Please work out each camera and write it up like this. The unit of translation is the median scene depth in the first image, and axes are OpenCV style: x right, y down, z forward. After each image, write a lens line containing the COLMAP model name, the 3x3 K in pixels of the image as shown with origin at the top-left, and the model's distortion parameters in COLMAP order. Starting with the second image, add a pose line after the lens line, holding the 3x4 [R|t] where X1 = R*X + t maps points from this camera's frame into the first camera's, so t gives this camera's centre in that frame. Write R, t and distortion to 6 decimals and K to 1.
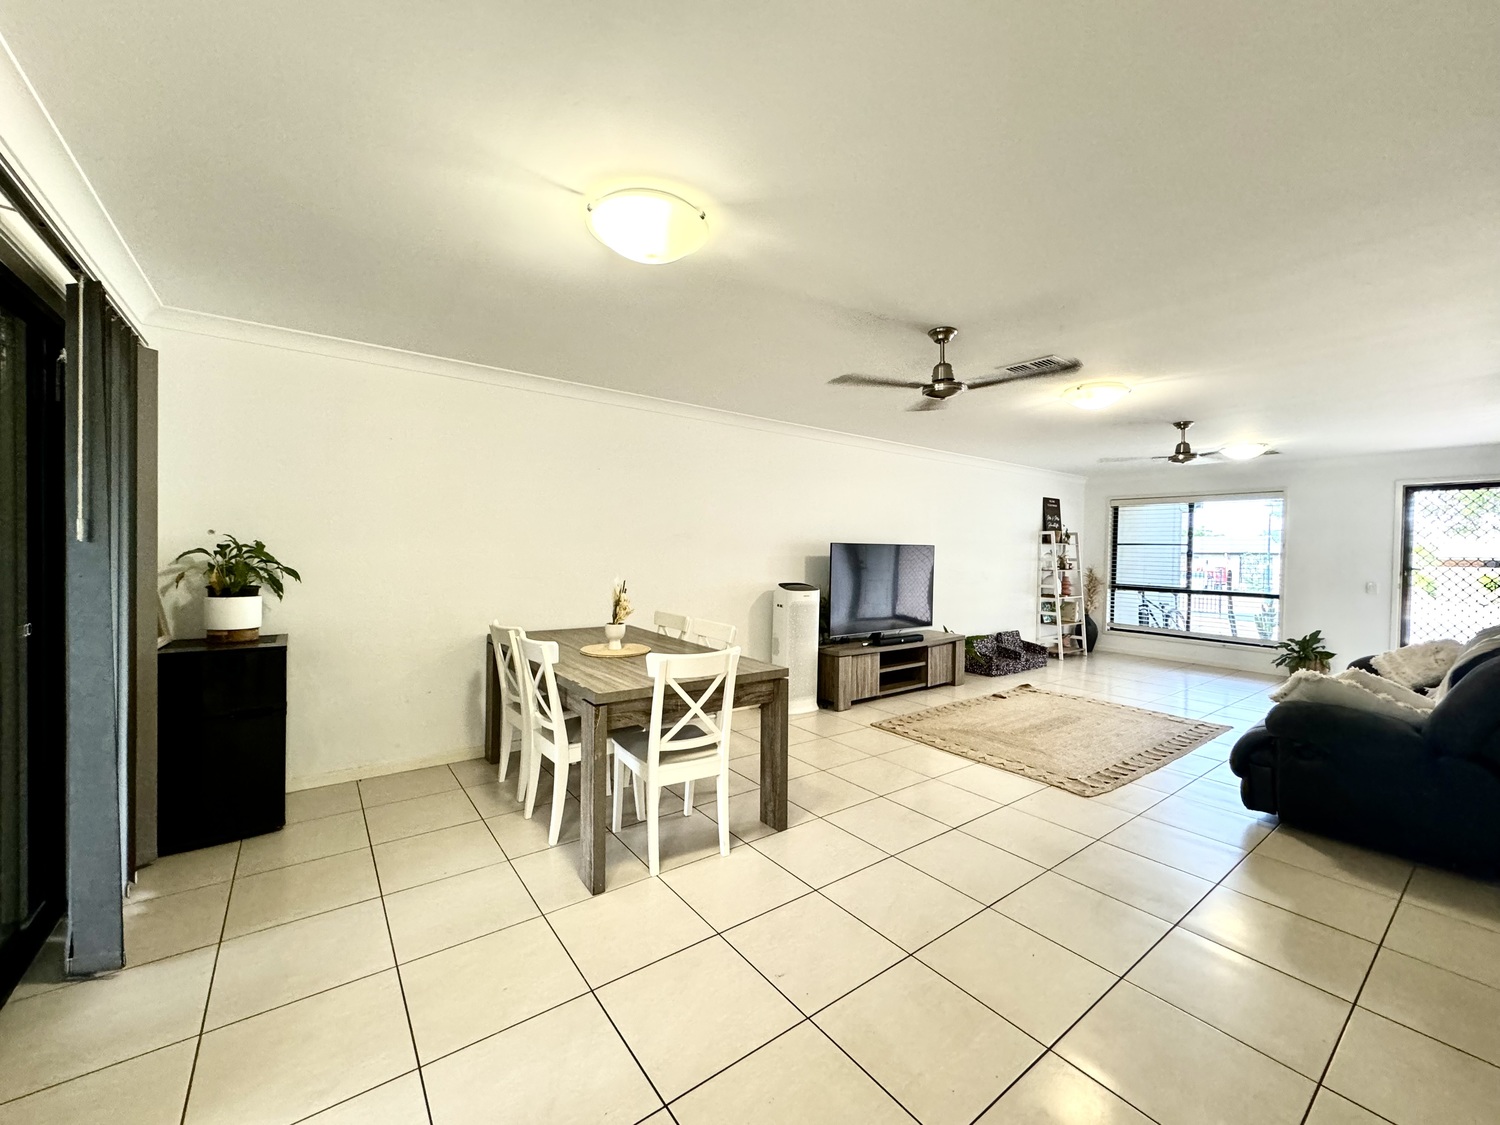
lens RADIAL K [[594.5, 0, 750.3], [0, 594.5, 558.3], [0, 0, 1]] dist [-0.002726, -0.000137]
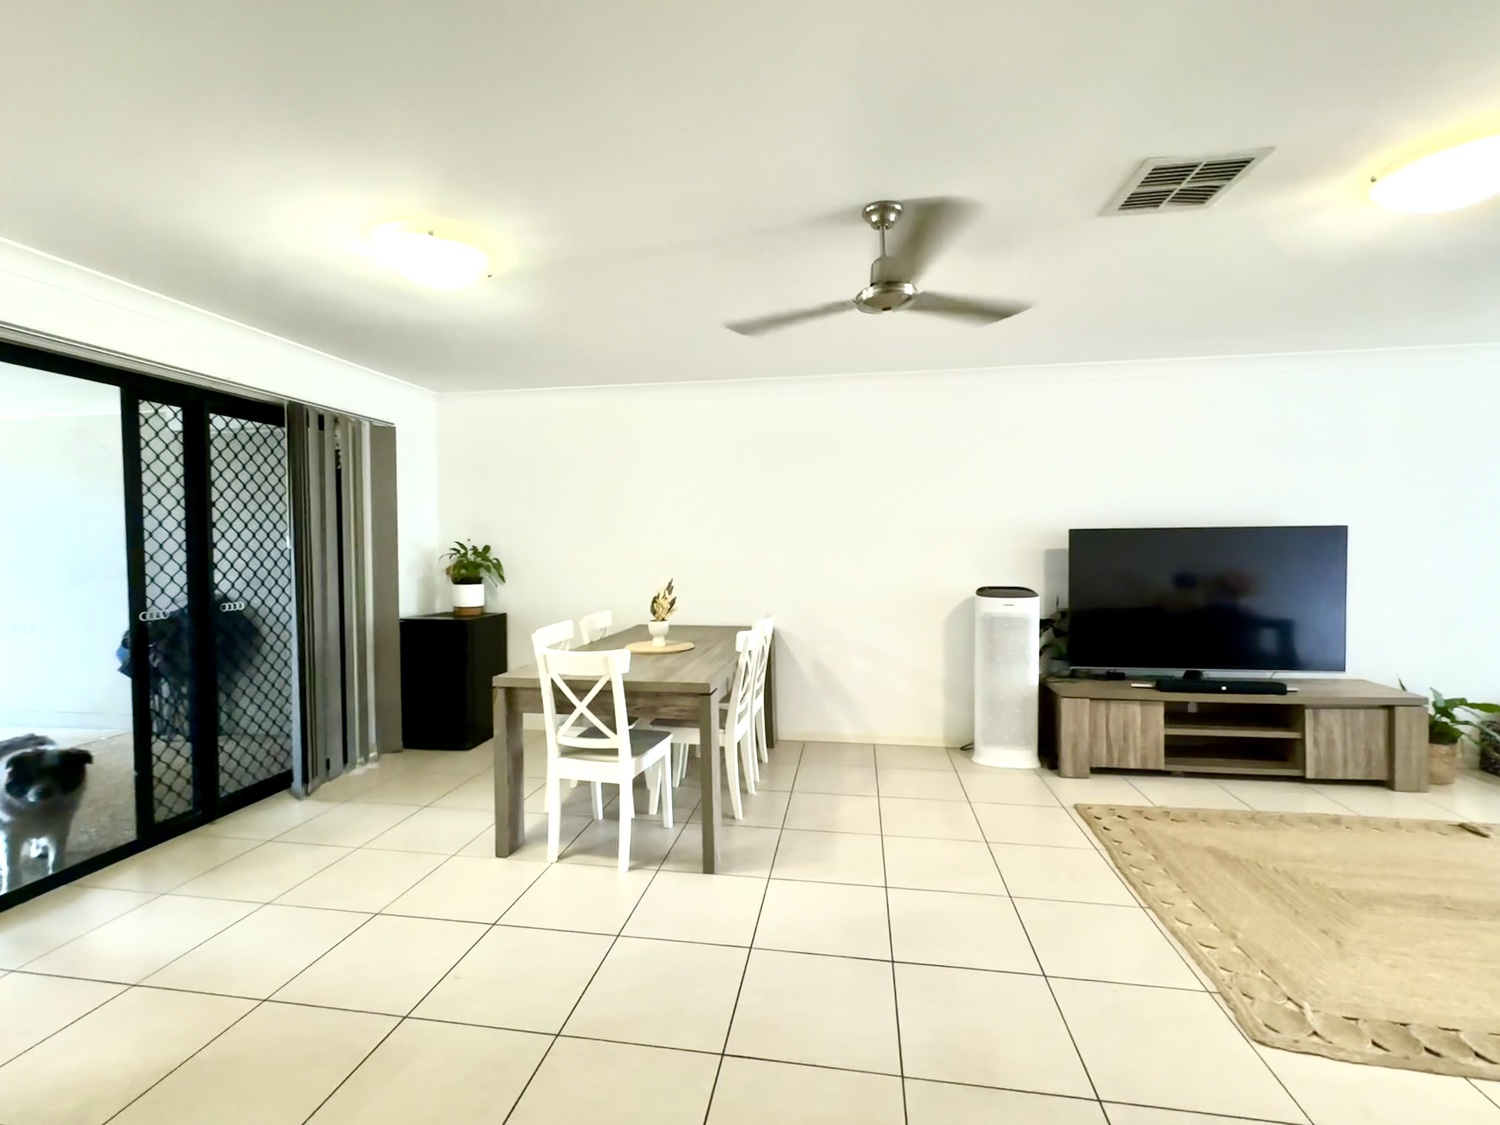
lens RADIAL K [[652.4, 0, 748.5], [0, 652.4, 563.8], [0, 0, 1]] dist [0.000492, 0.000035]
pose [[0.694953, 0.000179, -0.719055, 0.440111], [0.009150, 0.999917, 0.009092, 0.003606], [0.718997, -0.012898, 0.694893, 0.226294]]
